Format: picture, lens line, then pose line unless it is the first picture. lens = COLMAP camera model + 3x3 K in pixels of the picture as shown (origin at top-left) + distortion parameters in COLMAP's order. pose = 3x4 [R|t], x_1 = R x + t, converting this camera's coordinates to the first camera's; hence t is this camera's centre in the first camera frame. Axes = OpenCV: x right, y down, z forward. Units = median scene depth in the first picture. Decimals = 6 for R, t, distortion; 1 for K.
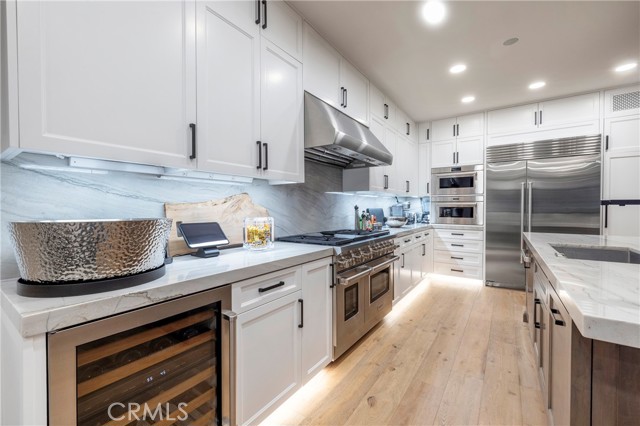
lens RADIAL K [[267.8, 0, 300.2], [0, 267.8, 208.8], [0, 0, 1]] dist [-0.004006, -0.000226]
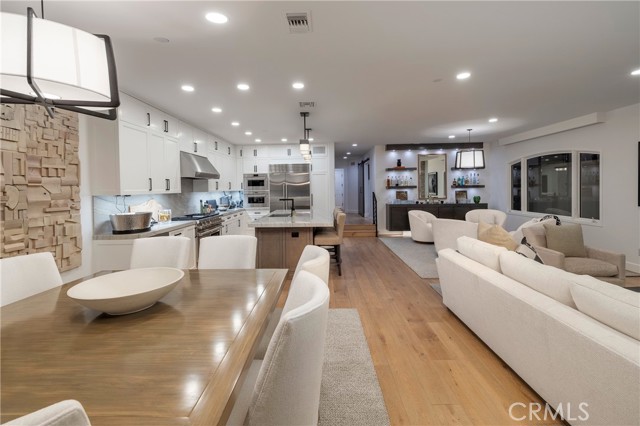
lens RADIAL K [[307.0, 0, 315.5], [0, 307.0, 195.0], [0, 0, 1]] dist [-0.009332, 0.002035]
pose [[0.805328, -0.024639, 0.592317, -0.486079], [0.014443, 0.999655, 0.021946, -0.098841], [-0.592653, -0.009119, 0.805406, -1.402412]]
